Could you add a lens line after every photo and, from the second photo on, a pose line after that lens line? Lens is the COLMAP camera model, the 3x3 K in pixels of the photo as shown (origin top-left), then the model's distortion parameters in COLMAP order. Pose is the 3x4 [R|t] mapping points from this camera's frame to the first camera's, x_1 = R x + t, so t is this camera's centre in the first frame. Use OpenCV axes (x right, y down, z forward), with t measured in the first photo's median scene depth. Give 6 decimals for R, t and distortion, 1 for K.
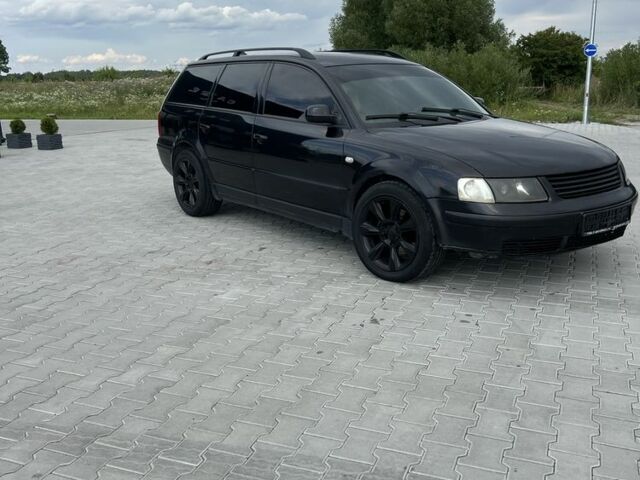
lens RADIAL K [[653.6, 0, 321.5], [0, 653.6, 243.5], [0, 0, 1]] dist [0.008034, 0.000000]
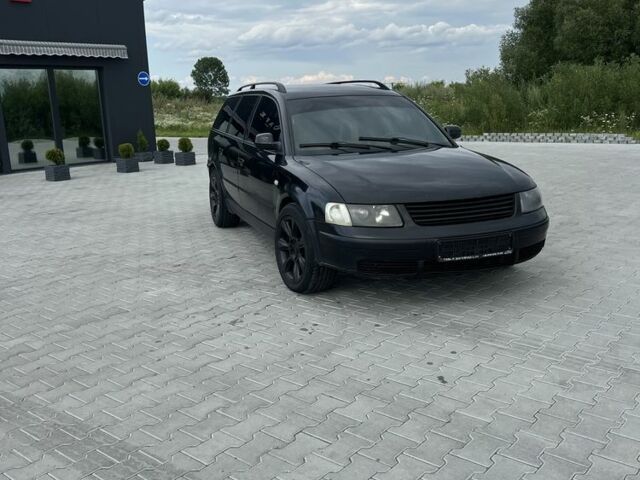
lens RADIAL K [[653.6, 0, 316.9], [0, 653.6, 241.5], [0, 0, 1]] dist [0.008034, 0.000000]
pose [[0.950870, 0.053044, -0.305011, 0.304090], [-0.061120, 0.997986, -0.016981, -0.007750], [0.303496, 0.034789, 0.952197, -0.036845]]
